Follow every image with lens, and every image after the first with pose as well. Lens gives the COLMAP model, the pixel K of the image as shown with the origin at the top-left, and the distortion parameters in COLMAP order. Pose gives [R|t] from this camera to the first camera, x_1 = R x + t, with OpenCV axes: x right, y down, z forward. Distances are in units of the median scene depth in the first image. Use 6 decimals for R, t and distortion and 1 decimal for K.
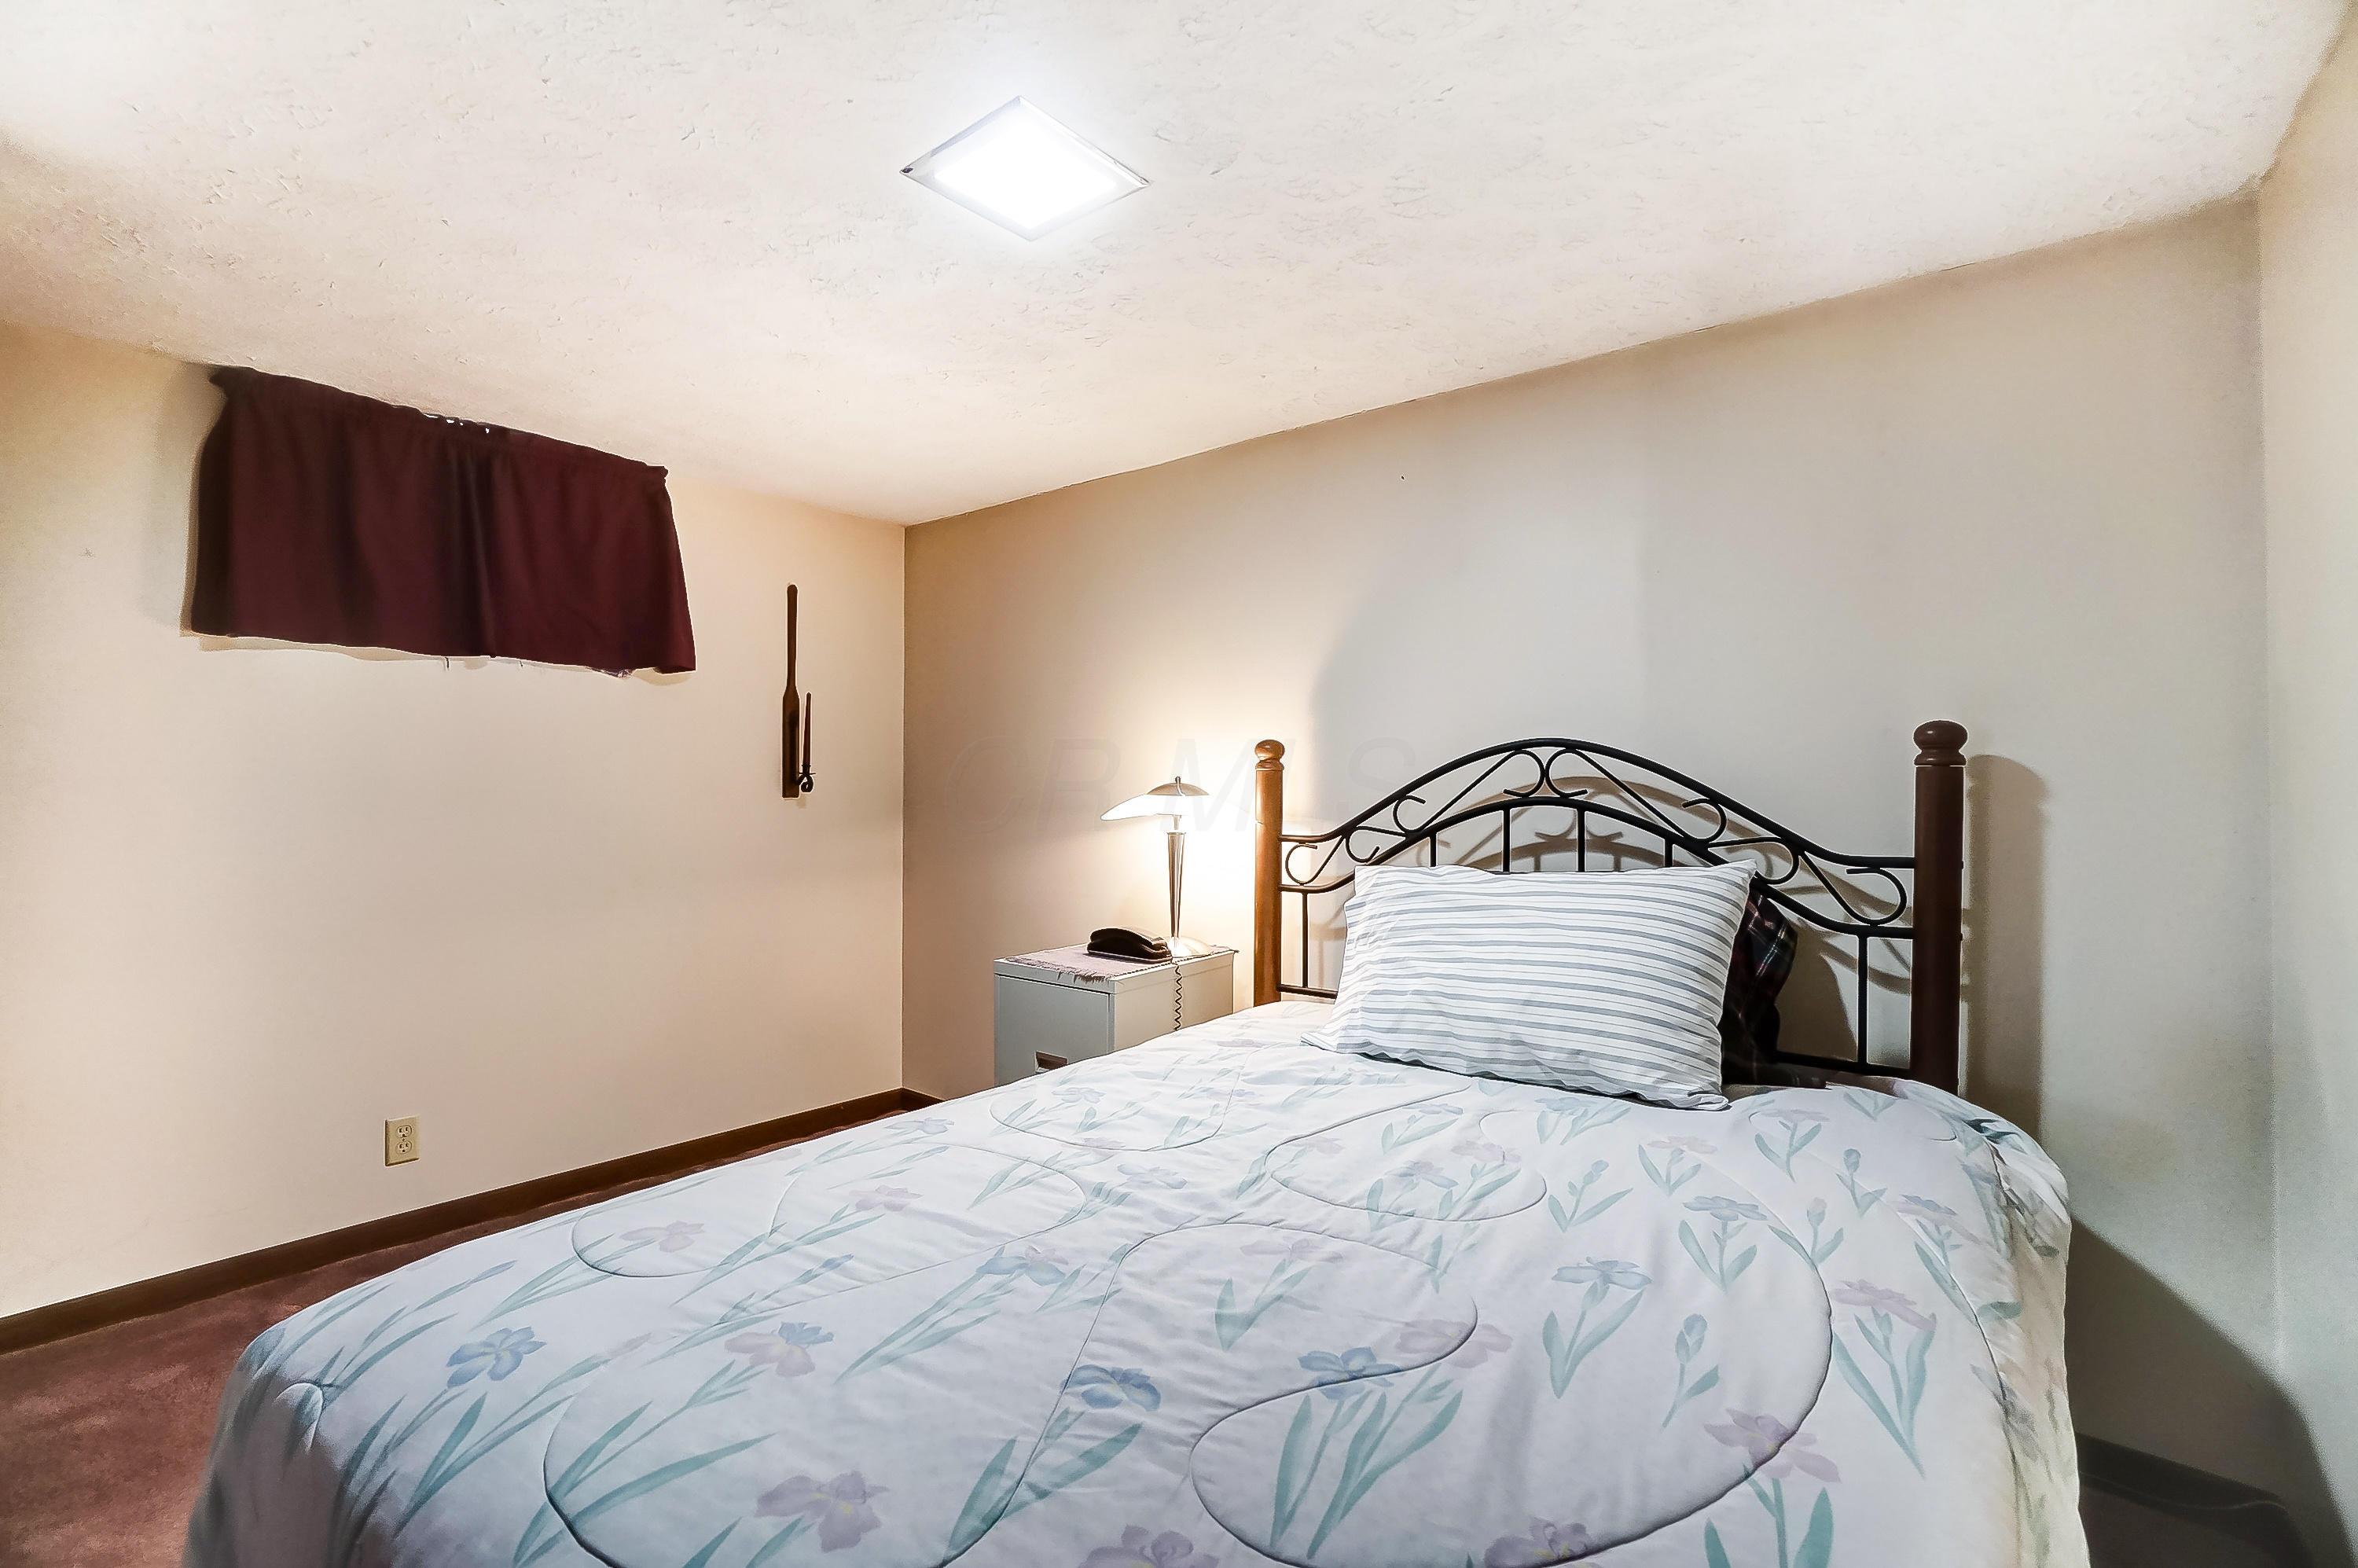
lens RADIAL K [[1057.1, 0, 1178.4], [0, 1057.1, 791.5], [0, 0, 1]] dist [-0.056584, 0.021245]
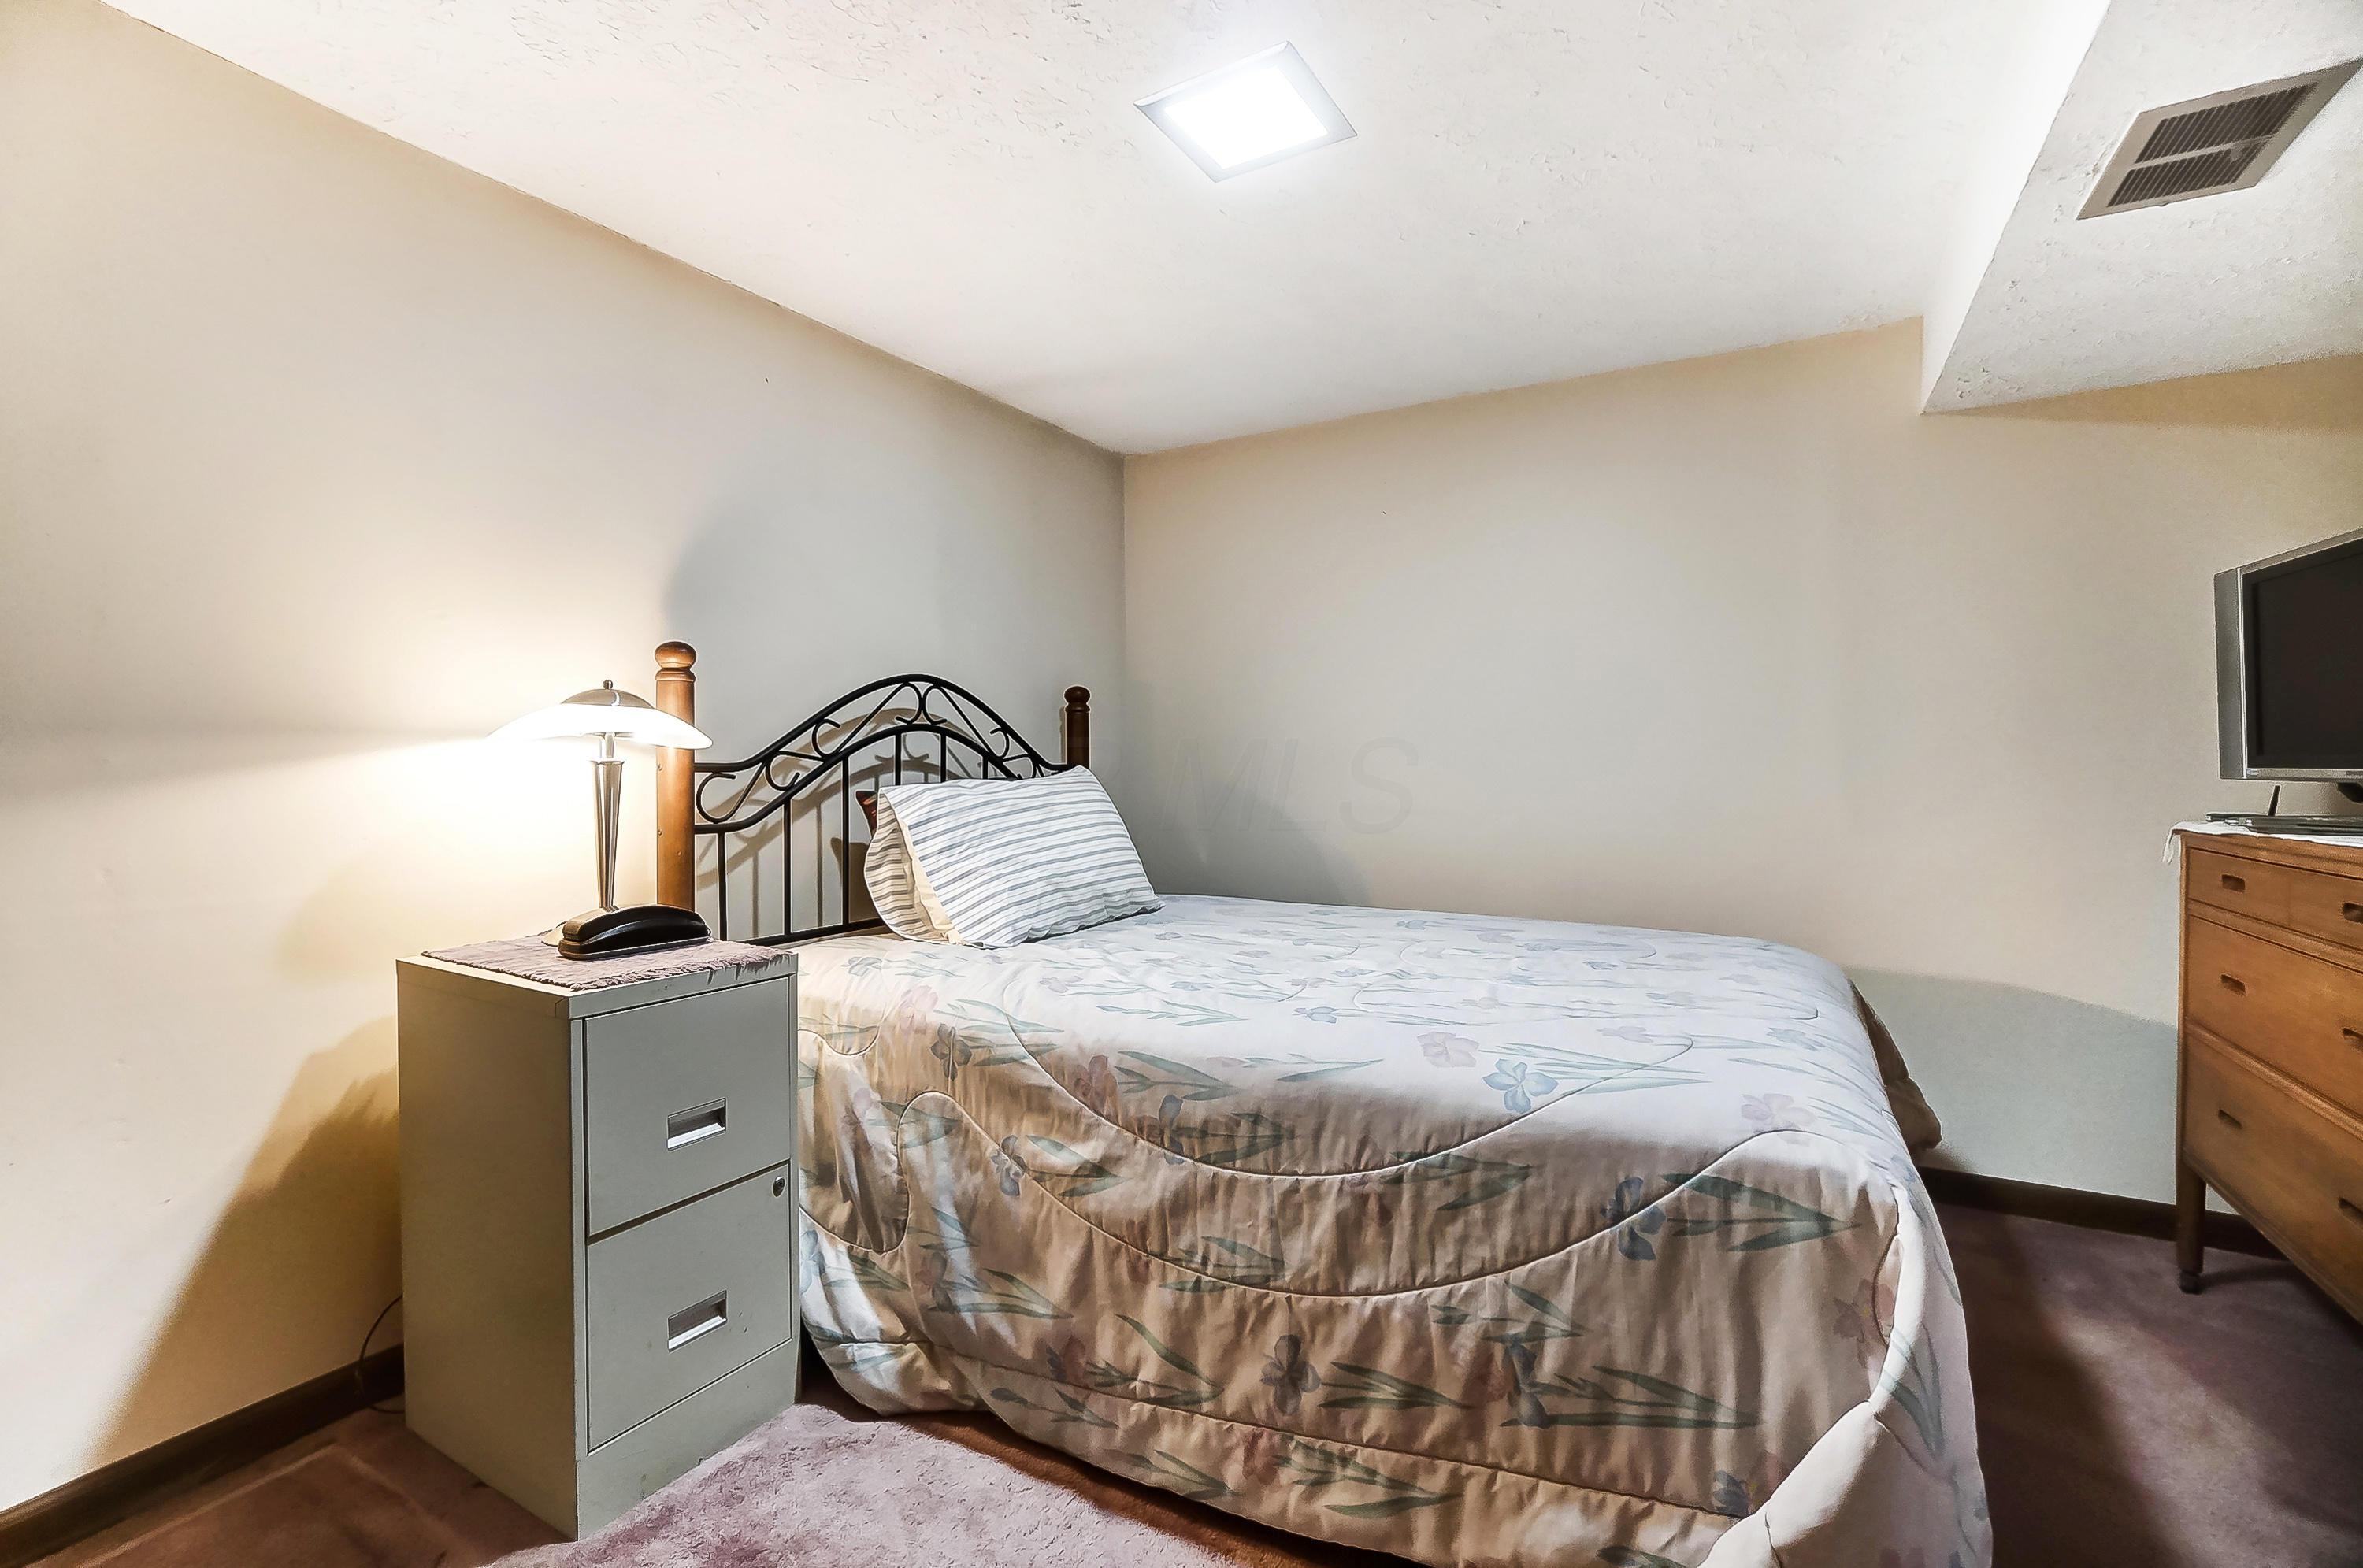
lens RADIAL K [[1059.3, 0, 1179.6], [0, 1059.3, 765.9], [0, 0, 1]] dist [-0.056584, 0.021245]
pose [[-0.165464, -0.007395, 0.986188, -0.825746], [-0.001084, 0.999973, 0.007316, 0.041197], [-0.986215, 0.000141, -0.165467, 0.854098]]
